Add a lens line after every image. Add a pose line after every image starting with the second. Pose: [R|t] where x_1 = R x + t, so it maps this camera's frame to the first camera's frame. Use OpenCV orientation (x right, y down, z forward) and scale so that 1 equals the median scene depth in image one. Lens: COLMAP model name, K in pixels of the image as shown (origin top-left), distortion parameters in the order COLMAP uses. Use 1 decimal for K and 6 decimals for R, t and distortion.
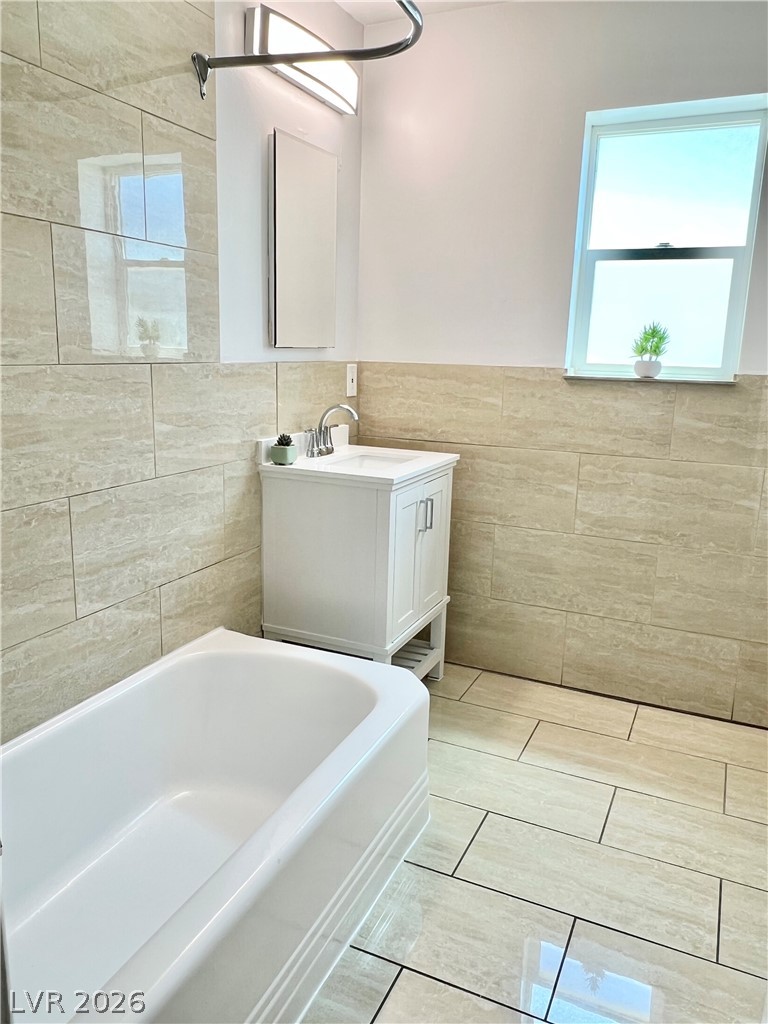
lens RADIAL K [[755.5, 0, 383.0], [0, 755.5, 510.9], [0, 0, 1]] dist [0.001990, -0.000374]
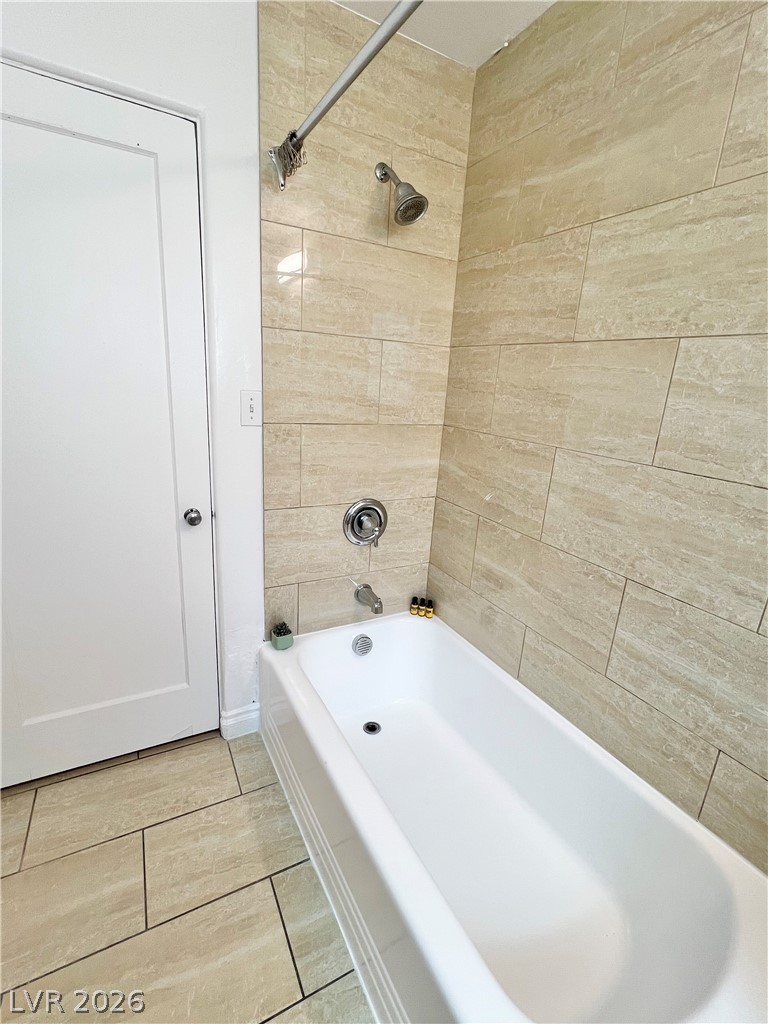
lens RADIAL K [[457.7, 0, 383.3], [0, 457.7, 512.9], [0, 0, 1]] dist [-0.001246, -0.000041]
pose [[-0.593123, 0.158185, -0.789419, 0.304545], [-0.253819, 0.893770, 0.369799, -0.244692], [0.764056, 0.419706, -0.489965, 0.920913]]
